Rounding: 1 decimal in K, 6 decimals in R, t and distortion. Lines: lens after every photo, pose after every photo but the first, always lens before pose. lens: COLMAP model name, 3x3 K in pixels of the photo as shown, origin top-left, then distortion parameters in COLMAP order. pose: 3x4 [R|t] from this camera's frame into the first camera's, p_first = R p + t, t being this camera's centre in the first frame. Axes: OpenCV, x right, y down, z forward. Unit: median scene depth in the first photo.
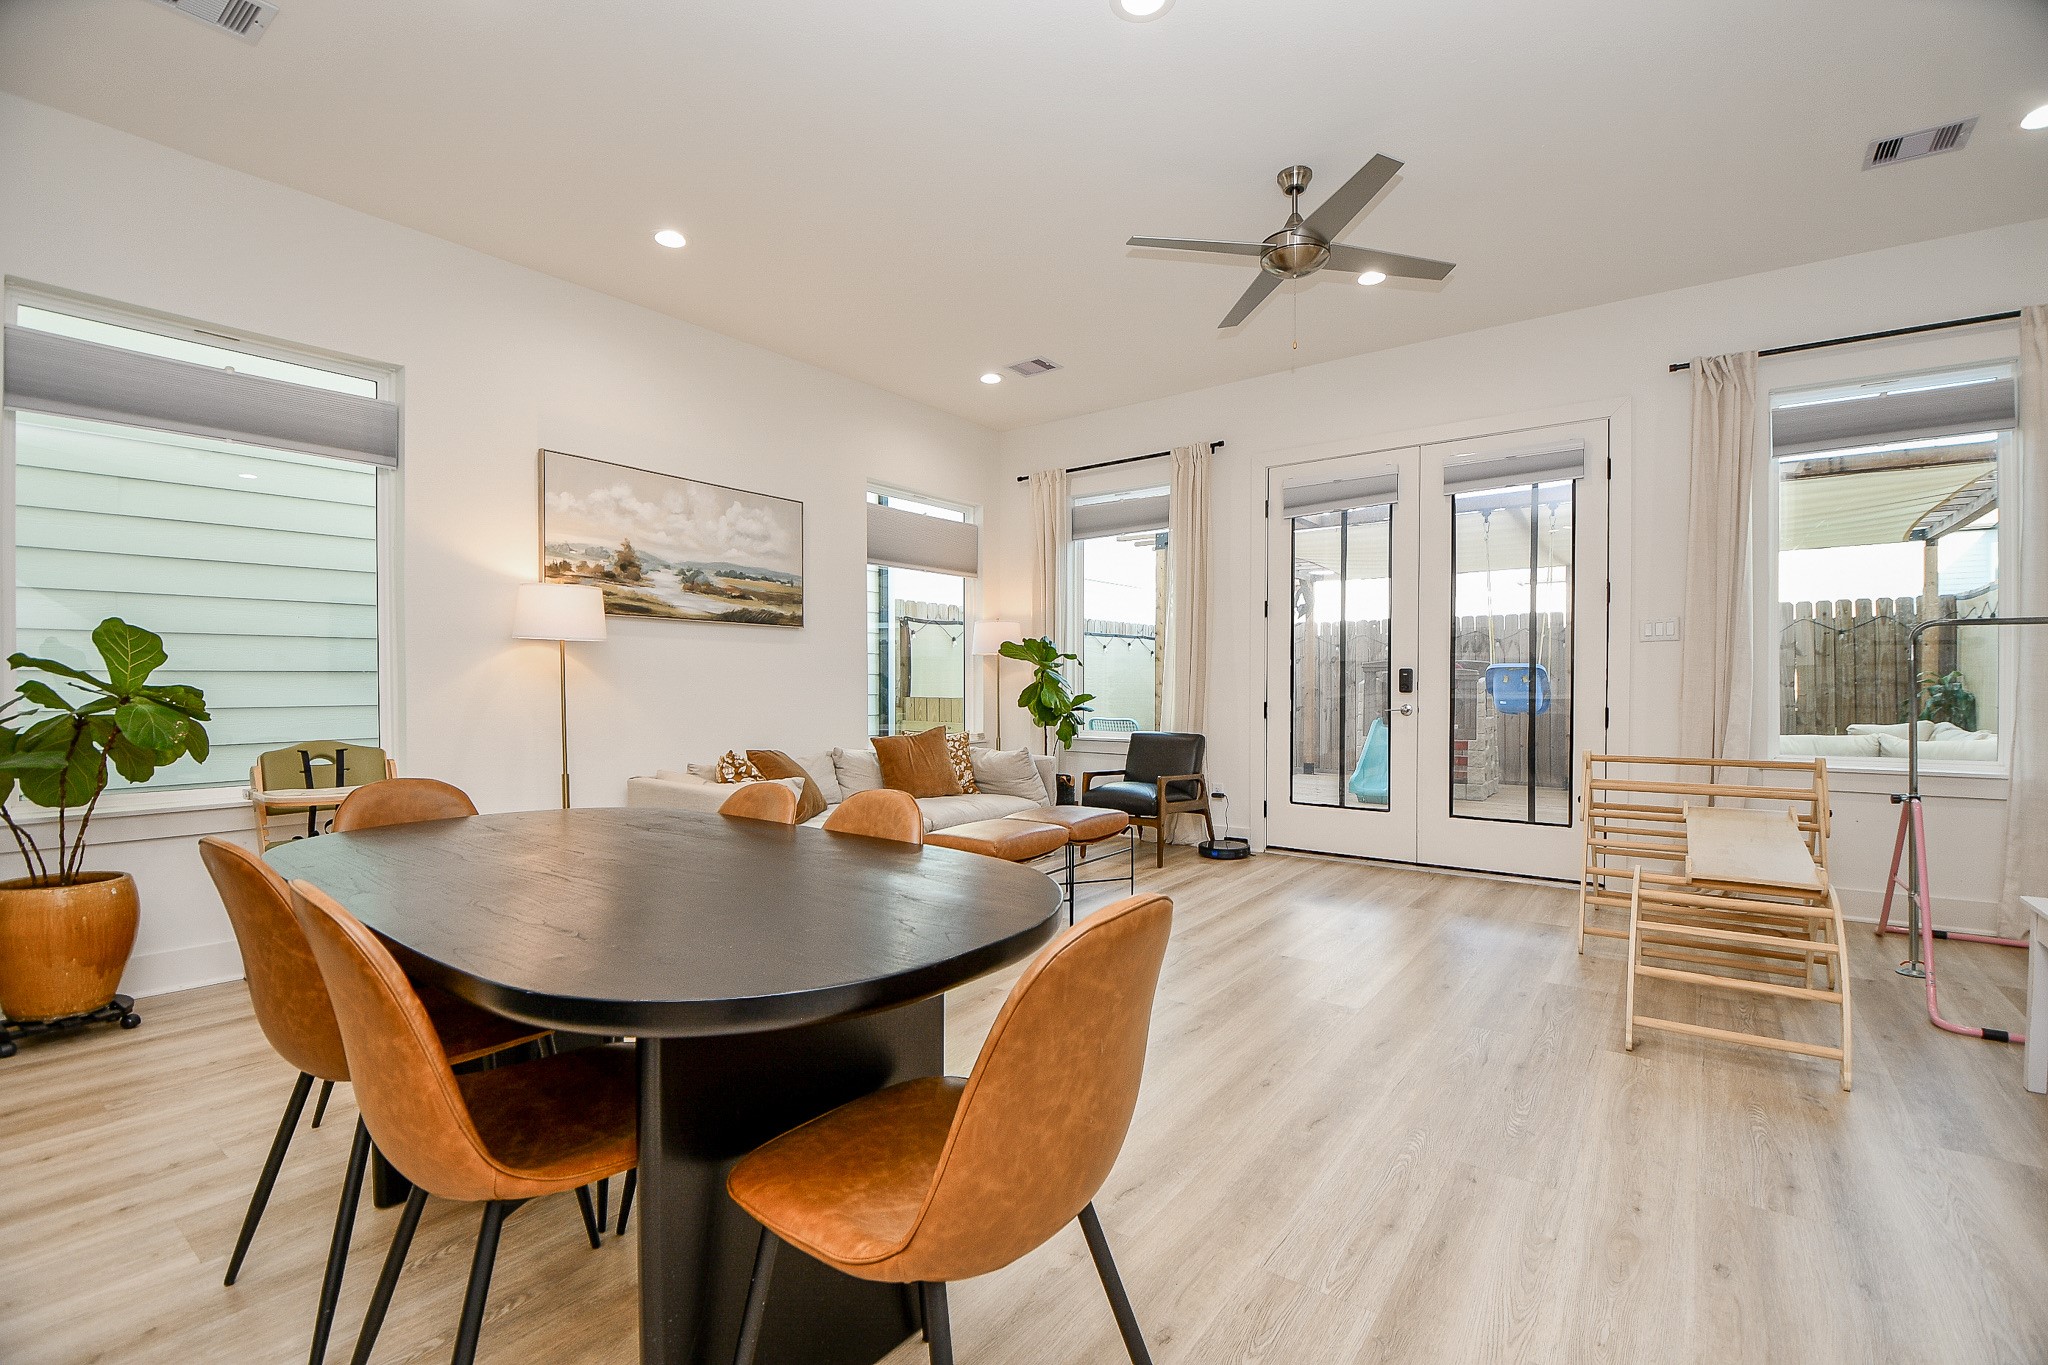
lens RADIAL K [[899.6, 0, 1015.8], [0, 899.6, 688.2], [0, 0, 1]] dist [-0.009689, -0.010835]
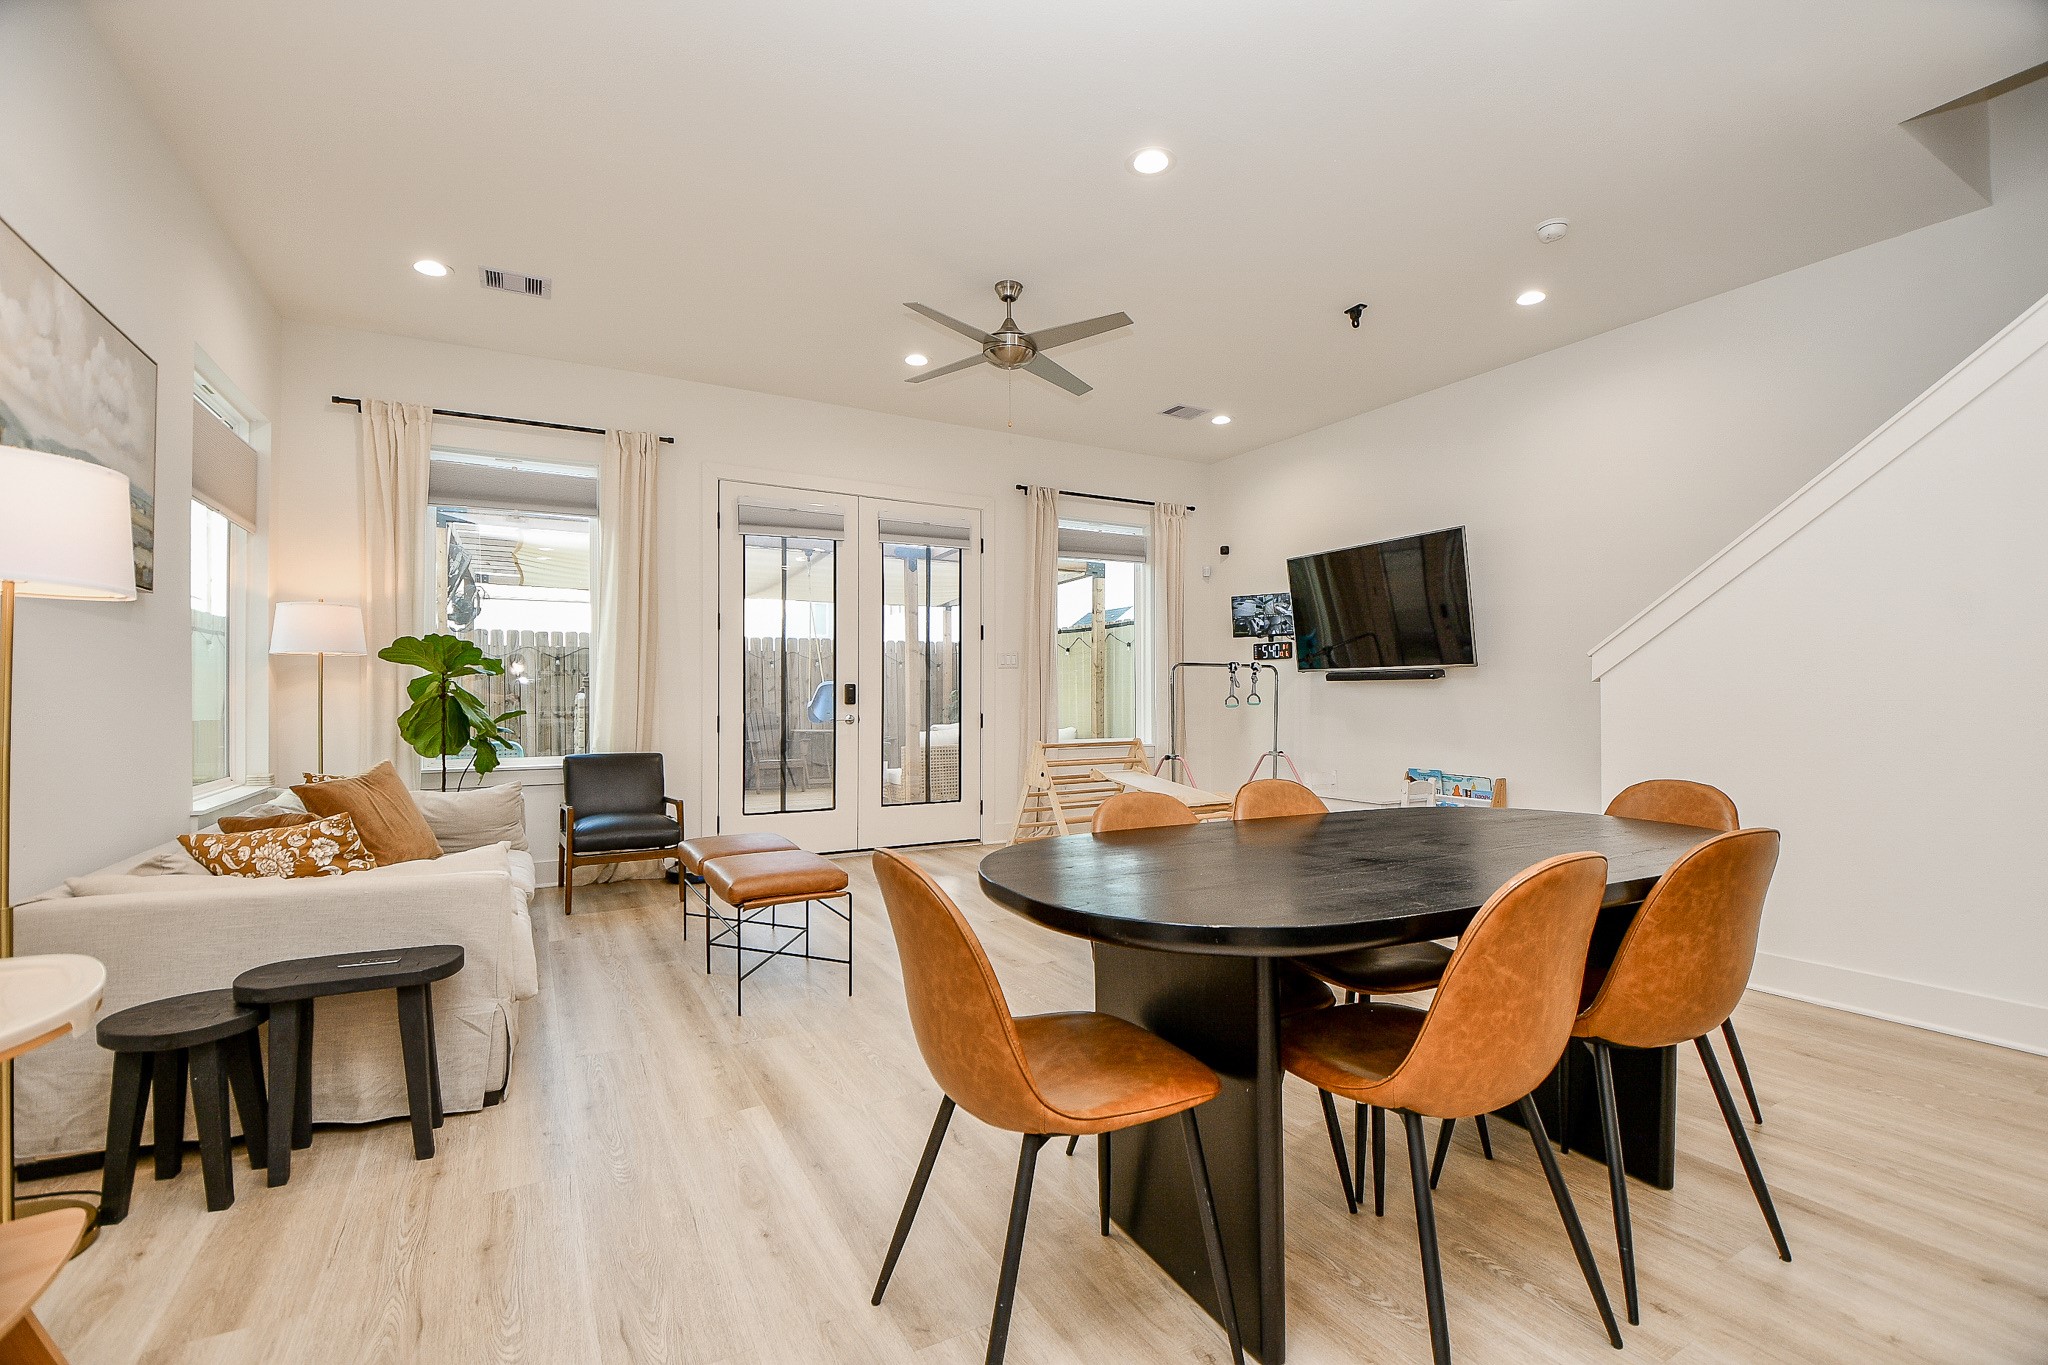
lens RADIAL K [[899.6, 0, 1044.1], [0, 899.6, 691.2], [0, 0, 1]] dist [-0.009689, -0.010835]
pose [[0.384458, 0.005672, 0.923125, -0.561649], [0.010695, 0.999887, -0.010598, 0.002728], [-0.923081, 0.013947, 0.384353, 0.329326]]
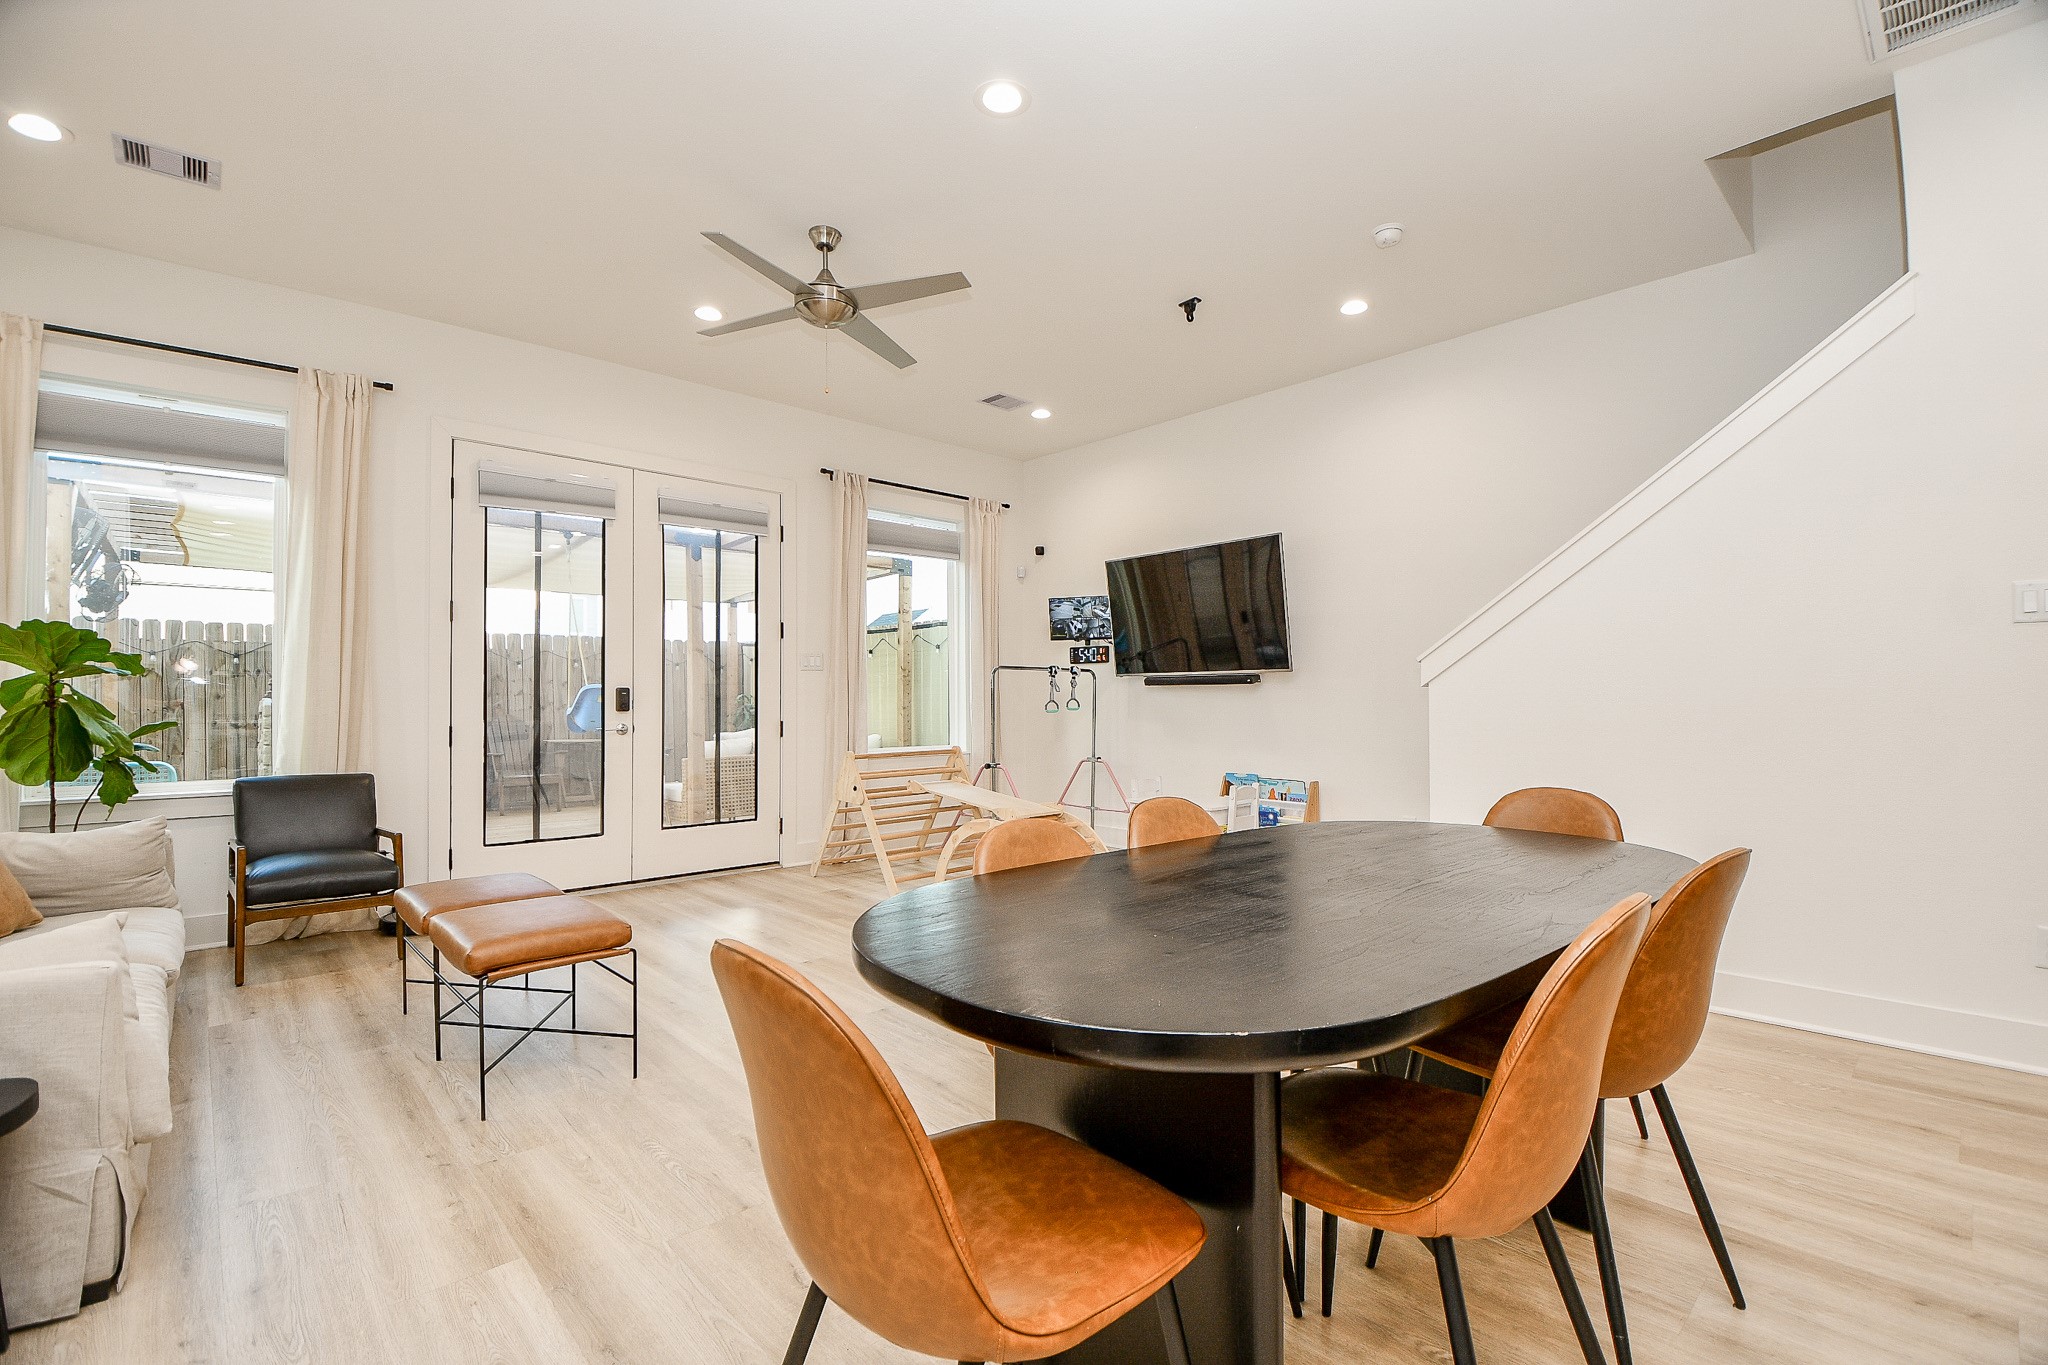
lens RADIAL K [[899.6, 0, 1041.6], [0, 899.6, 694.3], [0, 0, 1]] dist [-0.009689, -0.010835]
pose [[0.159714, 0.007157, 0.987137, -0.491191], [0.012850, 0.999874, -0.009328, 0.000810], [-0.987080, 0.014175, 0.159602, 0.392848]]
